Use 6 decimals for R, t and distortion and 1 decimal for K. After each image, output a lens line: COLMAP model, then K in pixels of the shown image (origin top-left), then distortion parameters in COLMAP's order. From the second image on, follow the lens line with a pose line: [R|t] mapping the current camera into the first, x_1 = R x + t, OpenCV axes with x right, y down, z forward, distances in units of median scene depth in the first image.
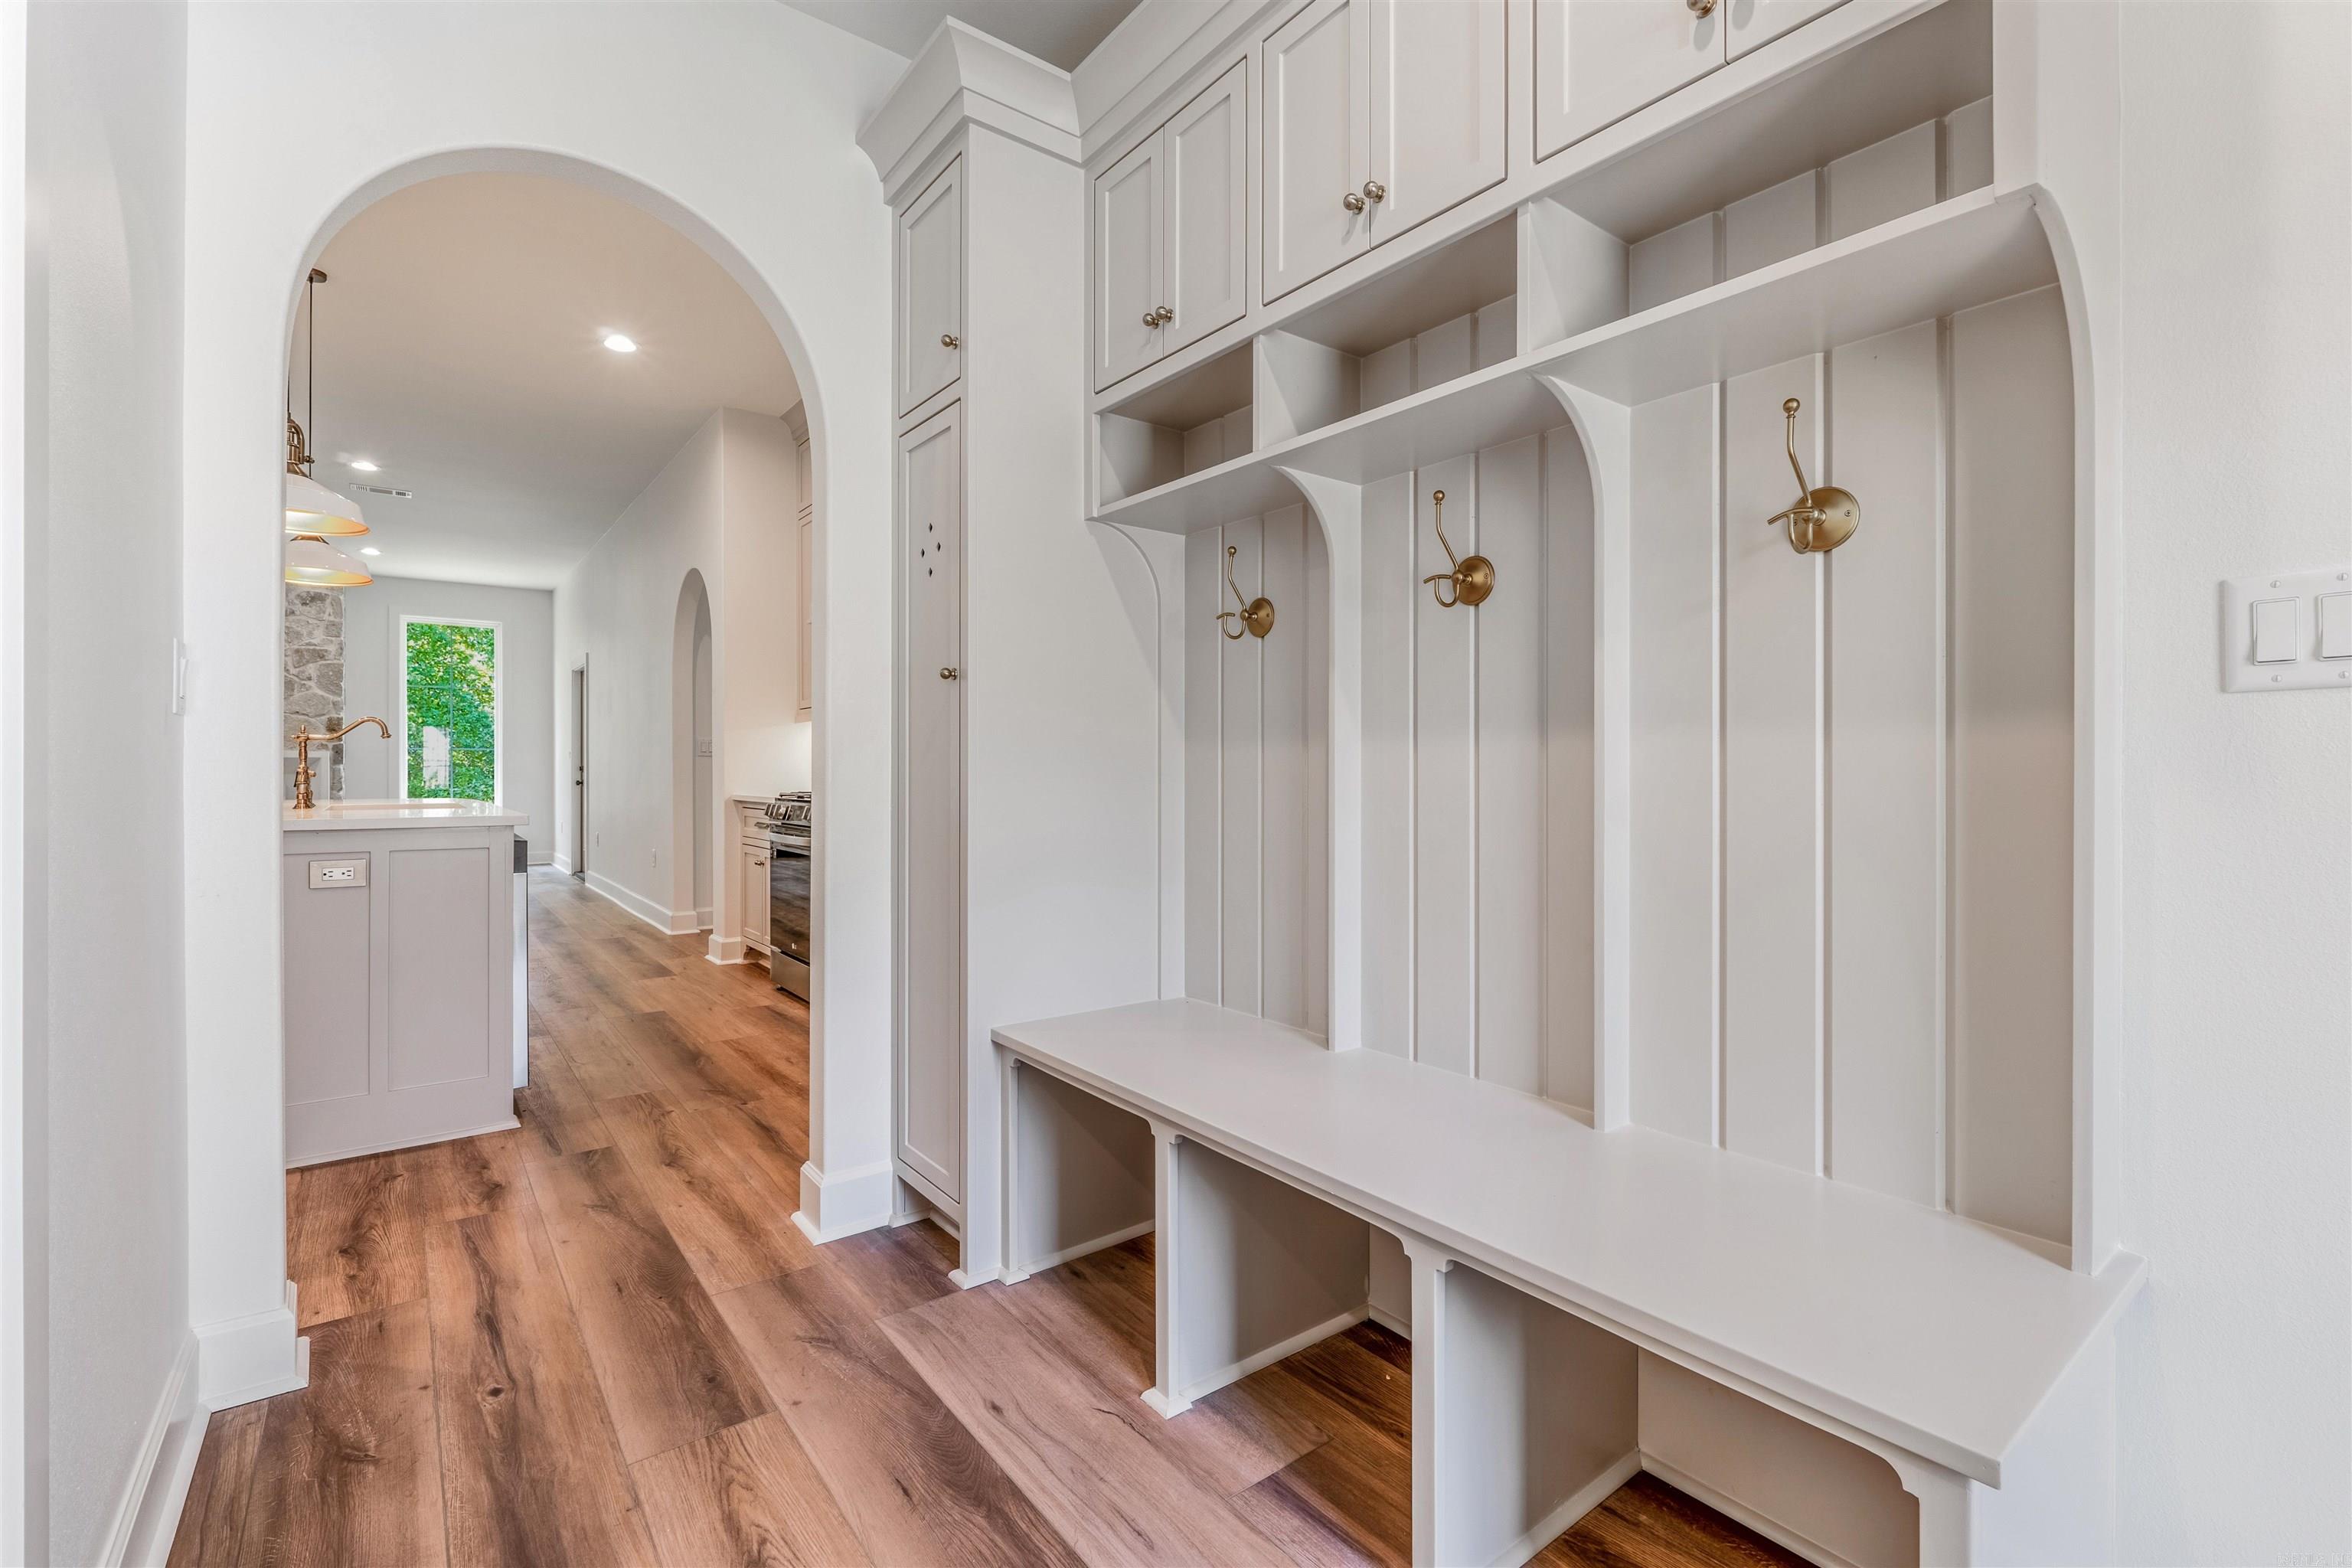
lens RADIAL K [[1033.2, 0, 1176.0], [0, 1033.2, 784.0], [0, 0, 1]] dist [-0.001678, -0.000732]
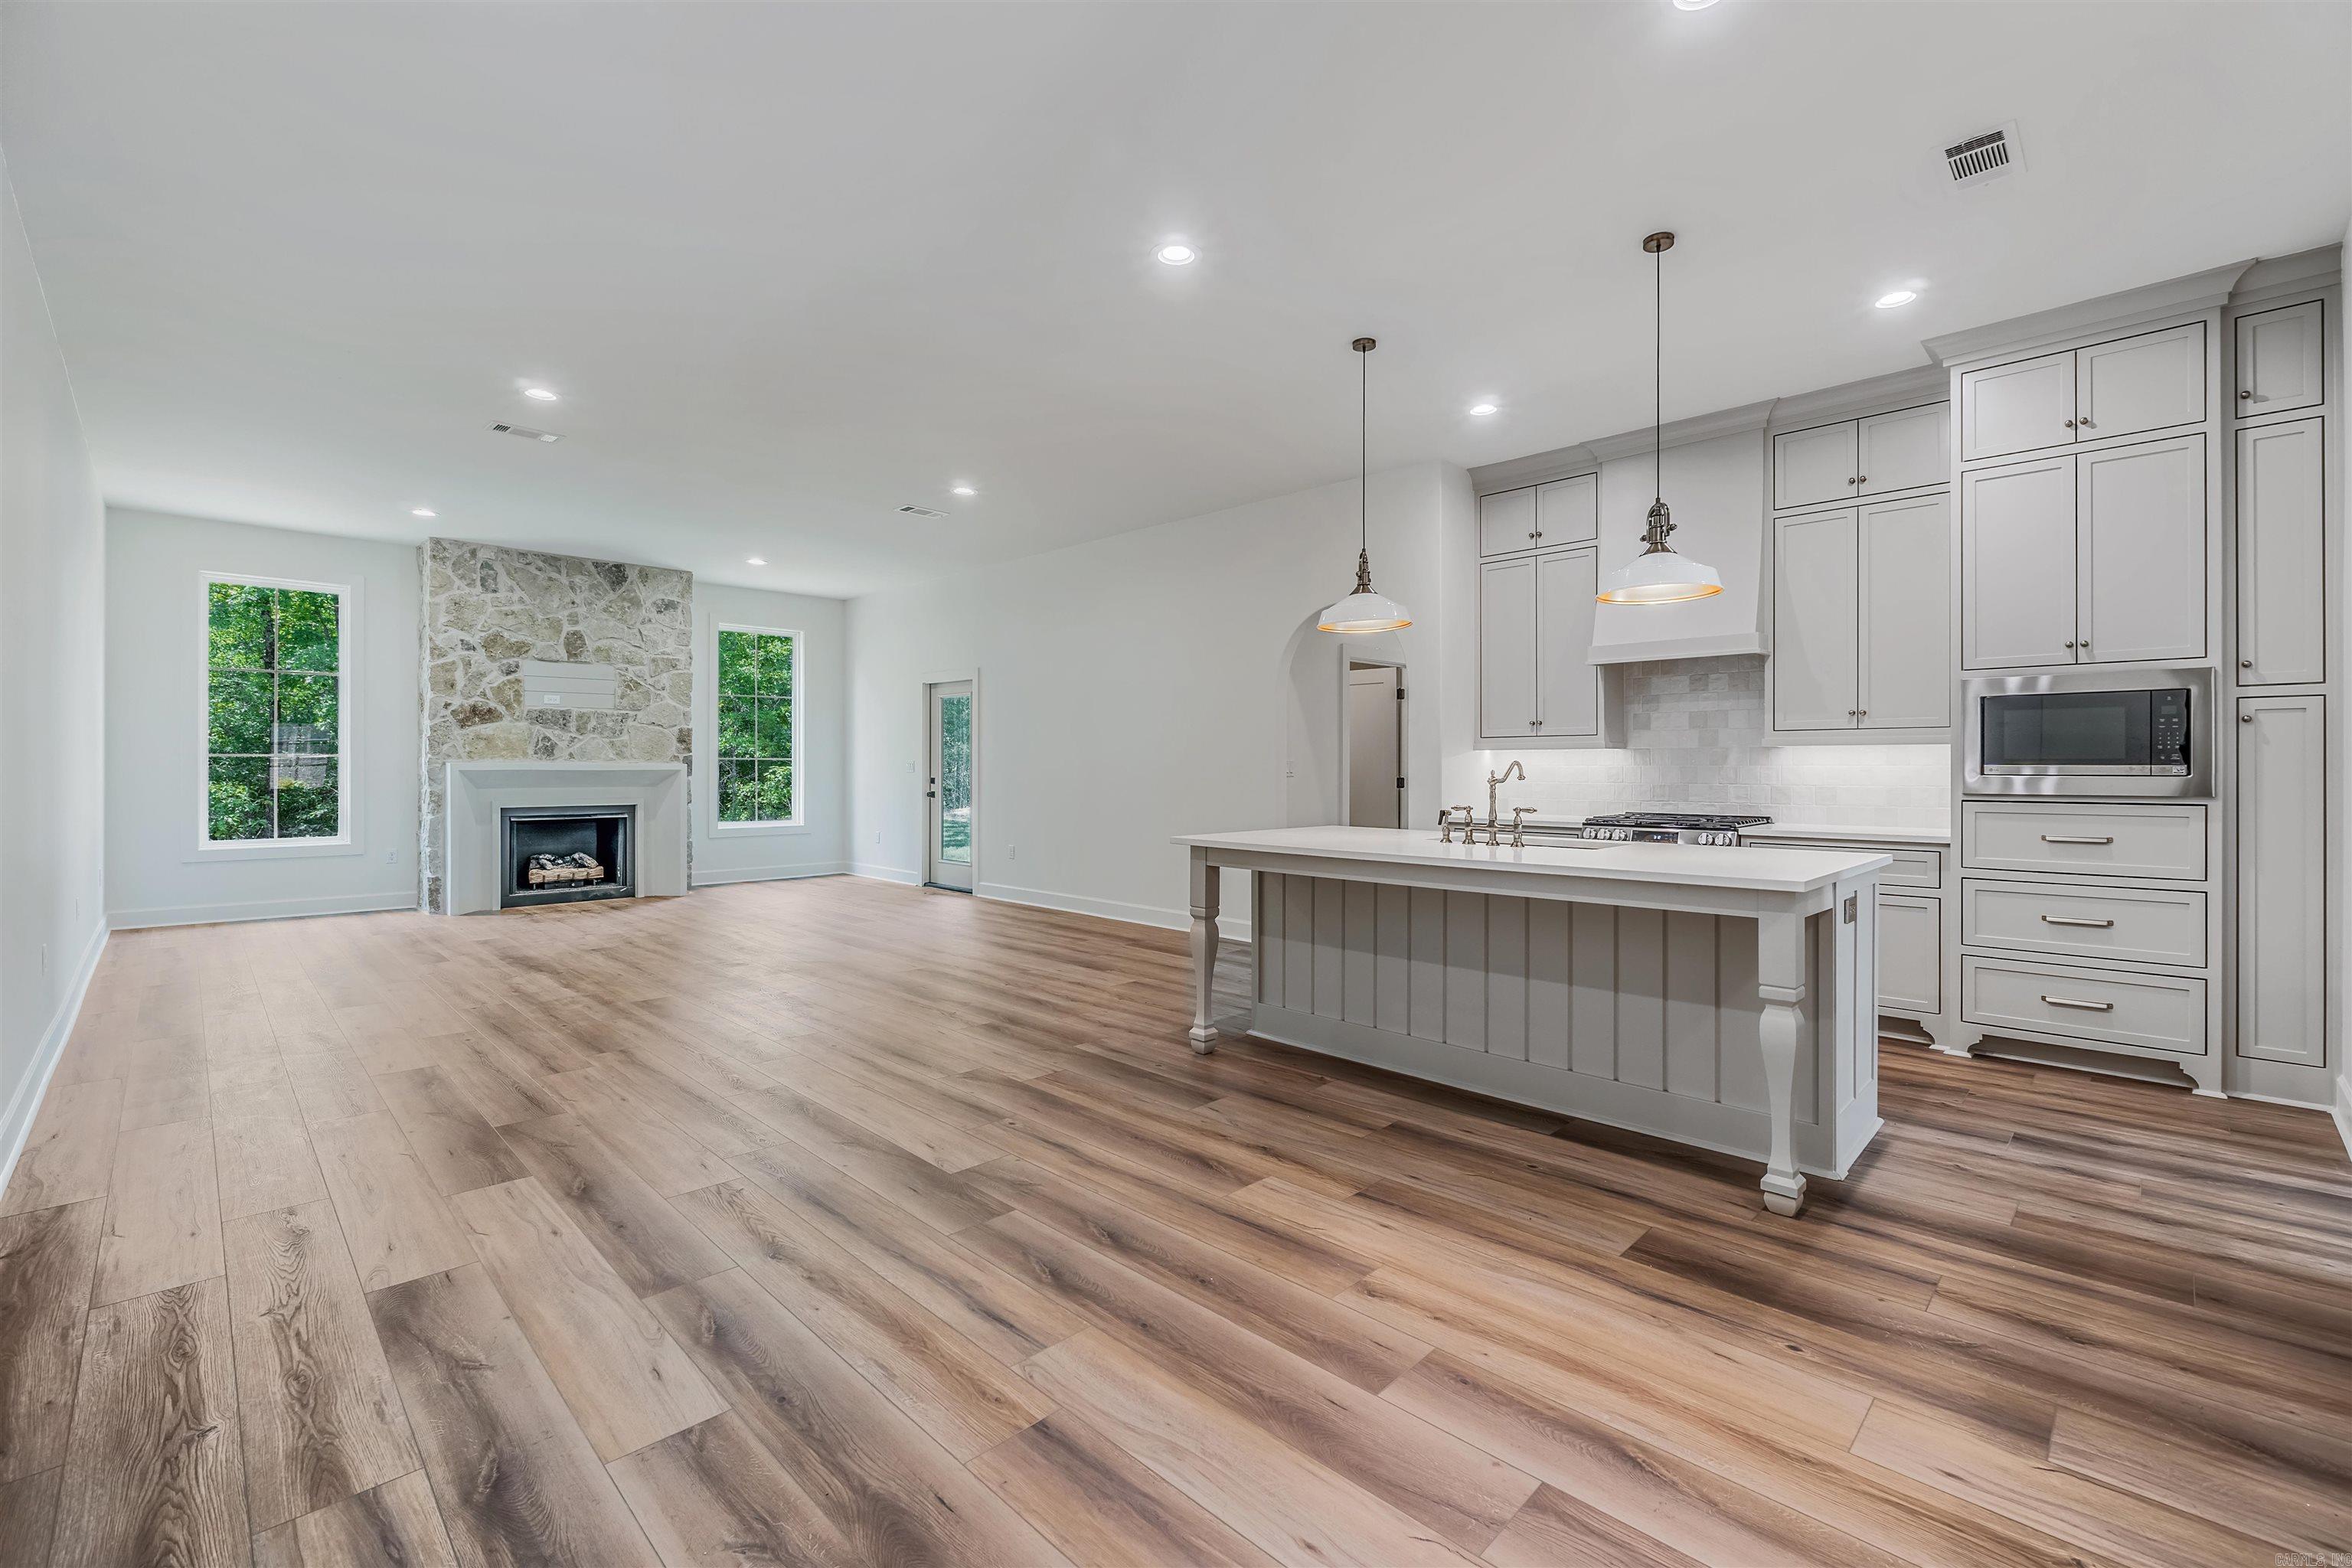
lens RADIAL K [[998.1, 0, 1185.2], [0, 998.1, 778.3], [0, 0, 1]] dist [-0.003095, -0.000595]
pose [[0.990070, 0.002432, 0.140552, -0.481588], [-0.002021, 0.999993, -0.003070, -0.015326], [-0.140559, 0.002755, 0.990068, -0.001680]]
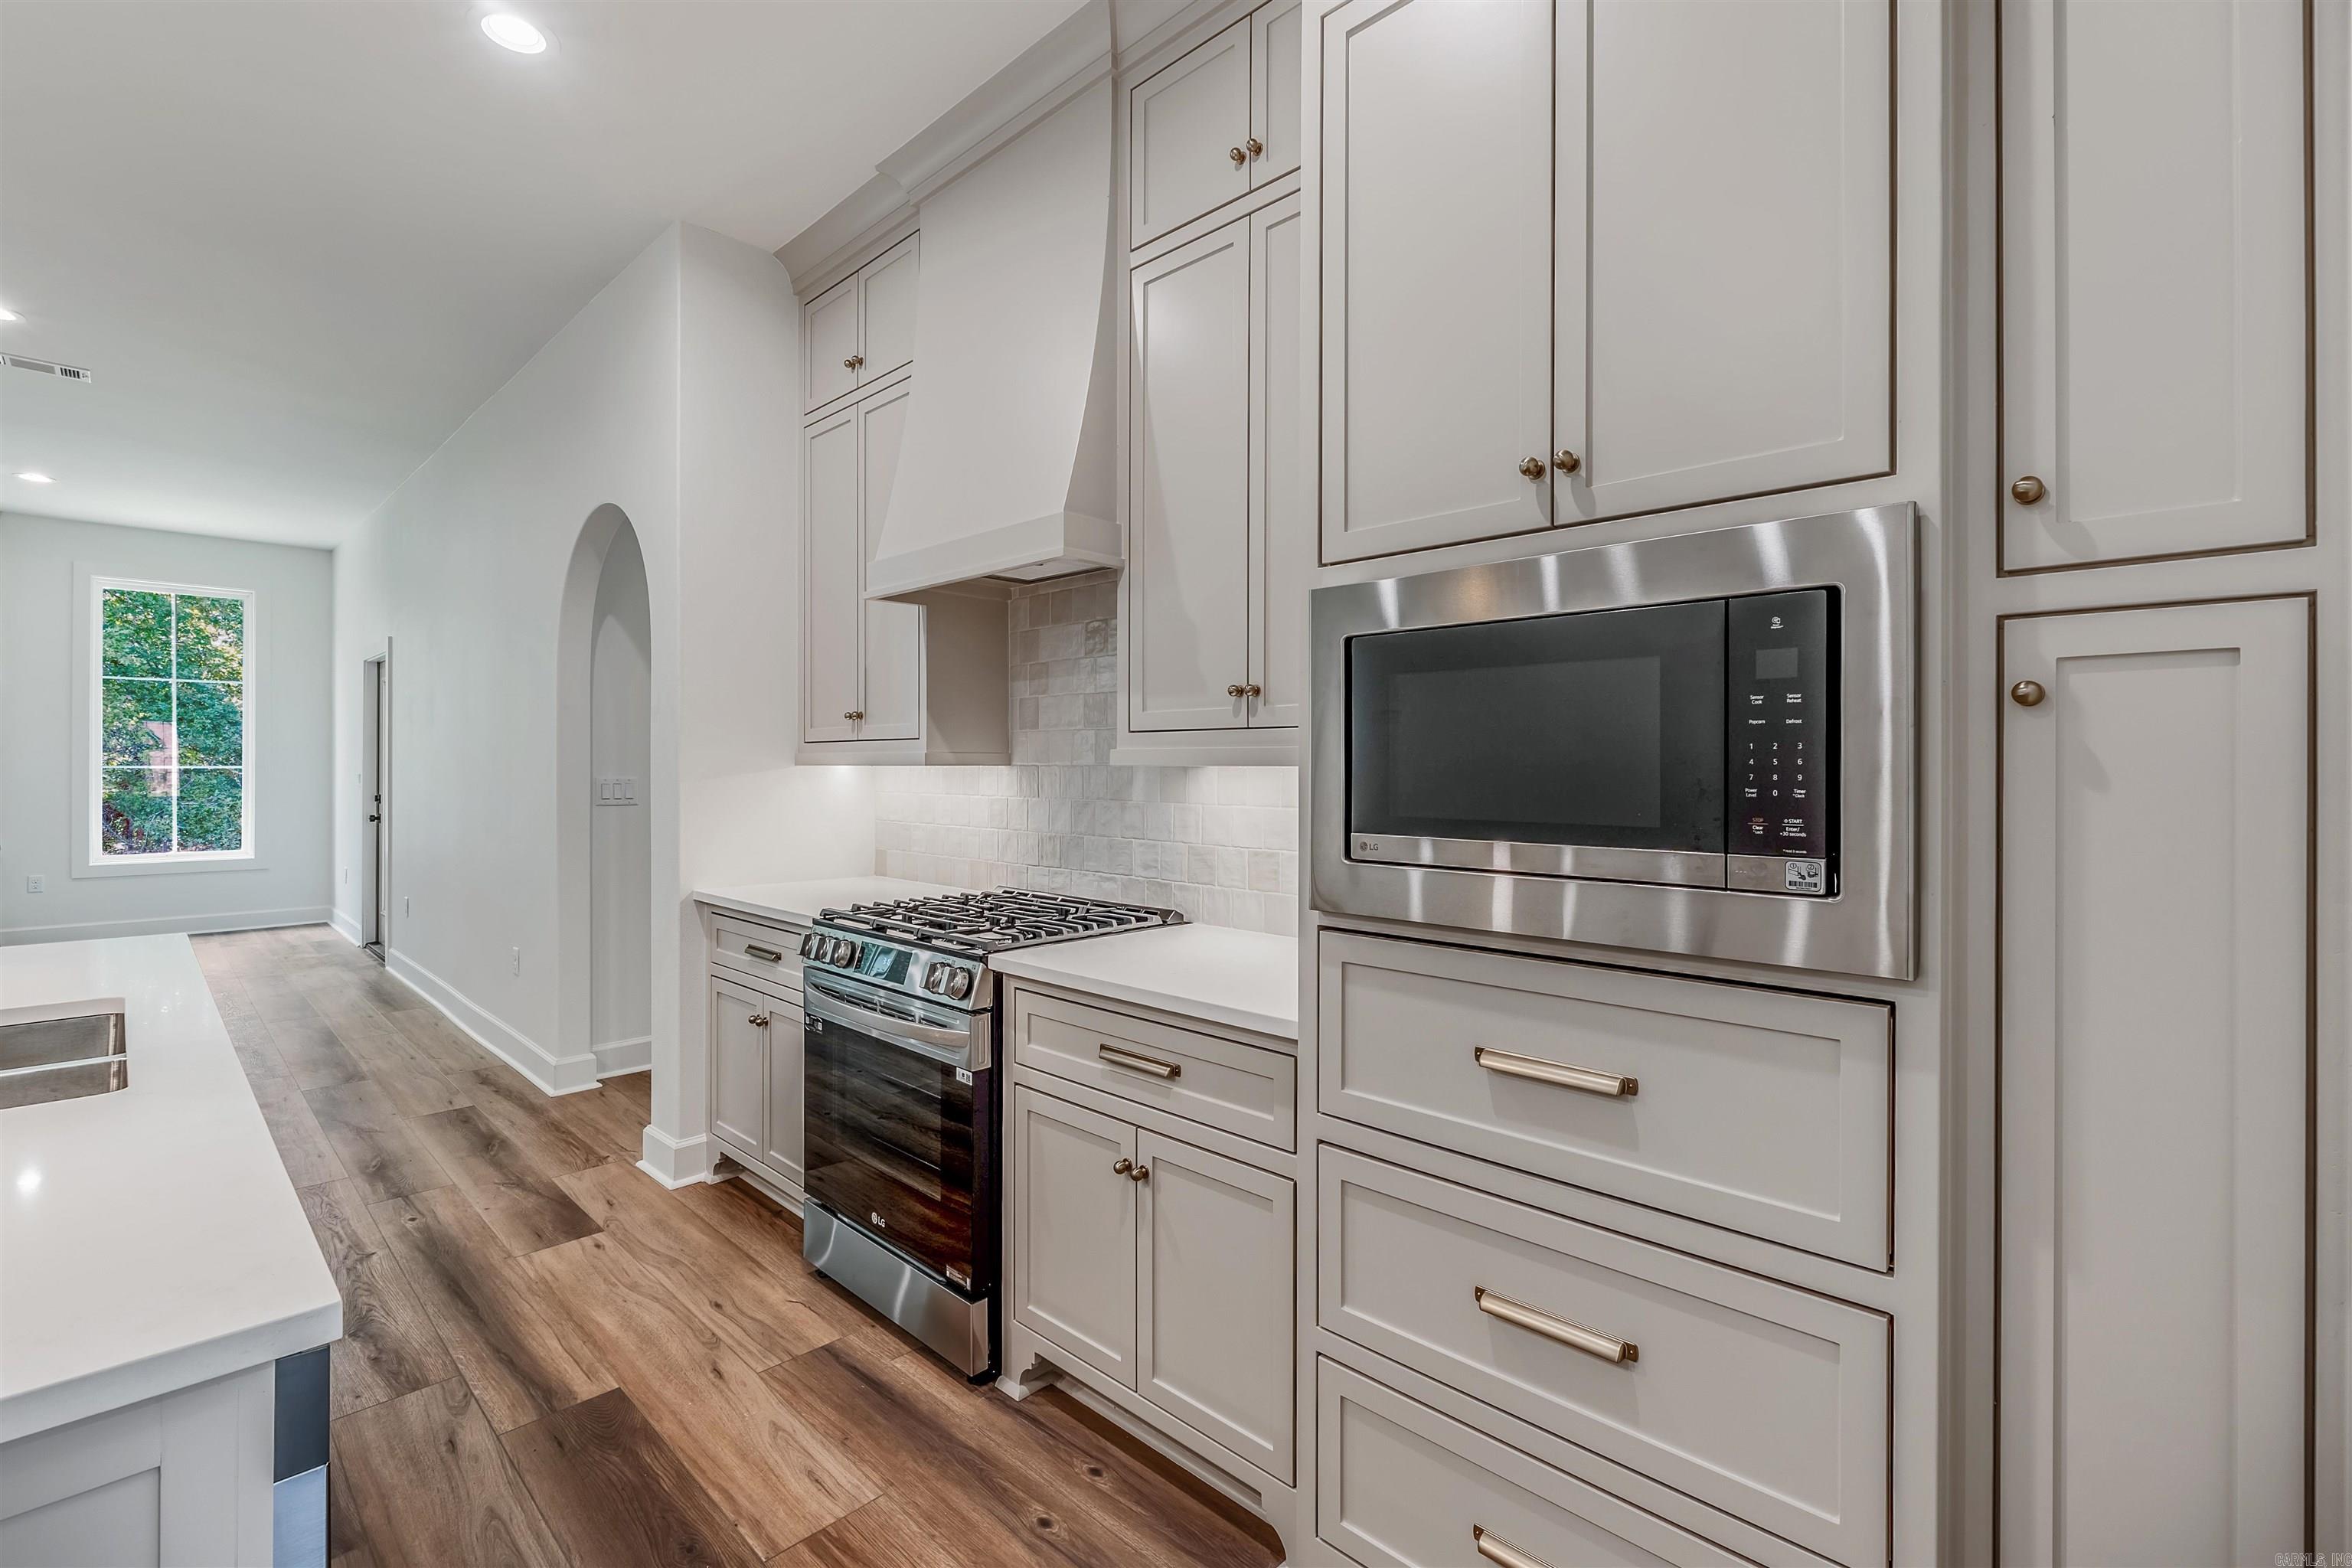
lens RADIAL K [[1033.2, 0, 1176.0], [0, 1033.2, 784.0], [0, 0, 1]] dist [-0.001678, -0.000732]
pose [[0.988842, 0.004732, 0.148893, -0.140323], [-0.005028, 0.999986, 0.001610, -0.029955], [-0.148883, -0.002340, 0.988852, 0.218114]]
